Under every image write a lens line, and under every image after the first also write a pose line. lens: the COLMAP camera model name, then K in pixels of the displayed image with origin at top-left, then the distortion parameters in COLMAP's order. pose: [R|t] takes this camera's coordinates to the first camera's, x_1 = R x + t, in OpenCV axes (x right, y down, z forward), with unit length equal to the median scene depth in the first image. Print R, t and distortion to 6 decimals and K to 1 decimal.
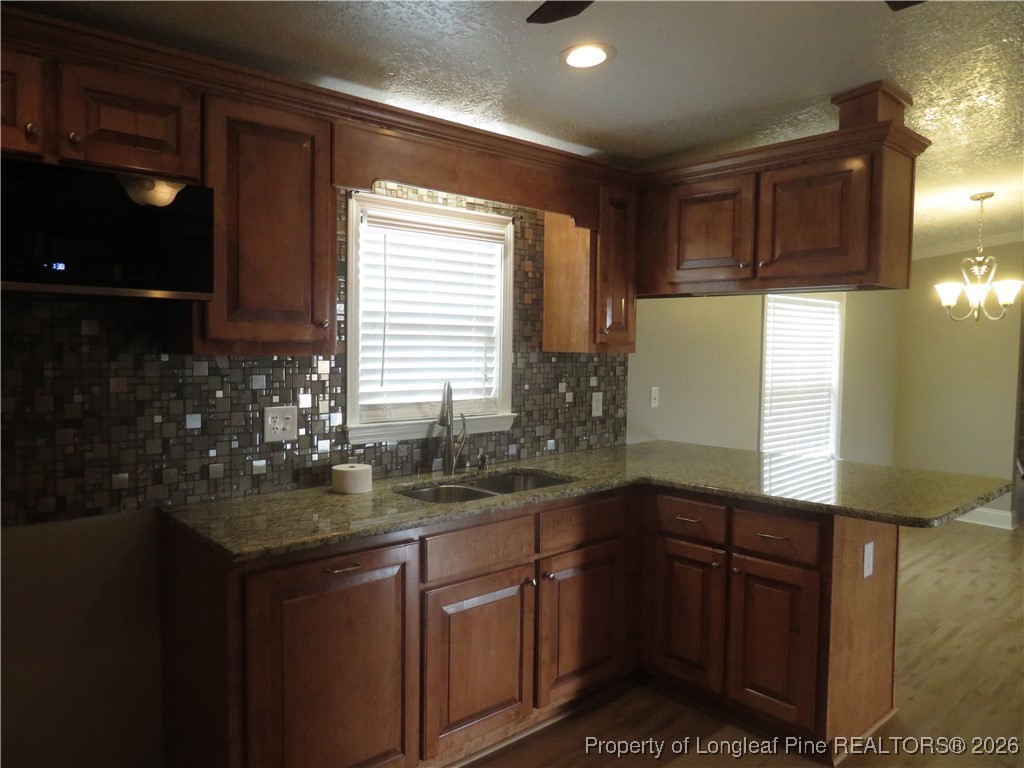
lens RADIAL K [[711.1, 0, 510.3], [0, 711.1, 382.7], [0, 0, 1]] dist [-0.034907, 0.006039]
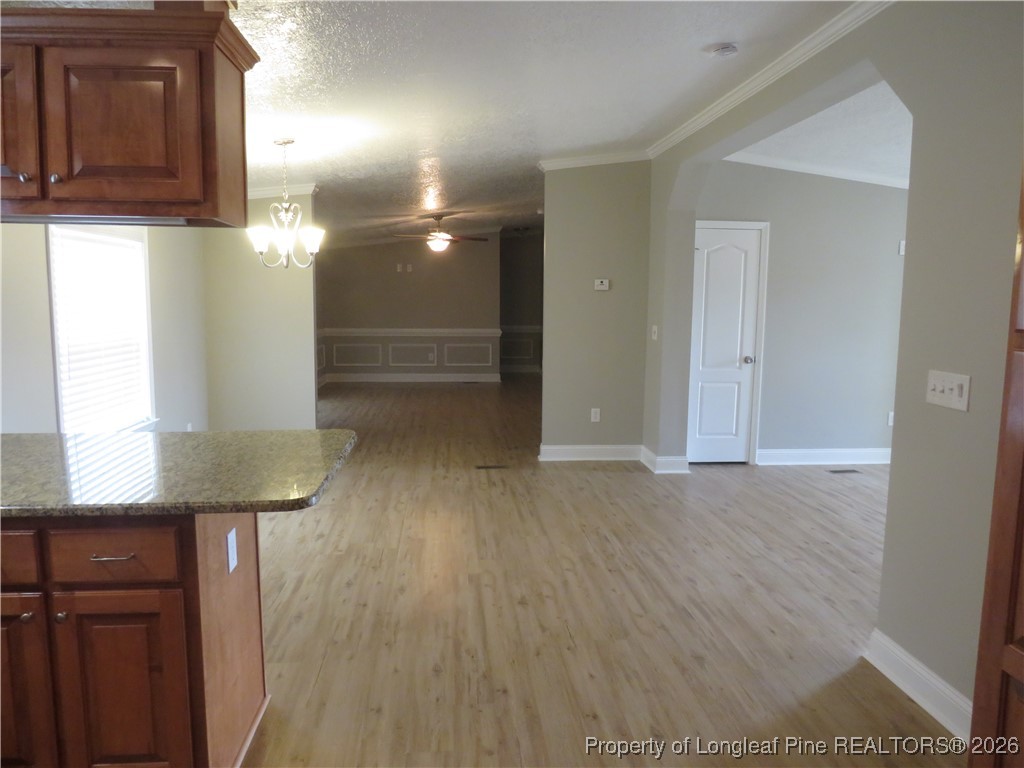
lens RADIAL K [[711.1, 0, 509.1], [0, 711.1, 382.6], [0, 0, 1]] dist [-0.034907, 0.006039]
pose [[0.594694, -0.097884, 0.797971, 0.047090], [0.036773, 0.994833, 0.094627, -0.014089], [-0.803111, -0.026931, 0.595220, 0.214295]]
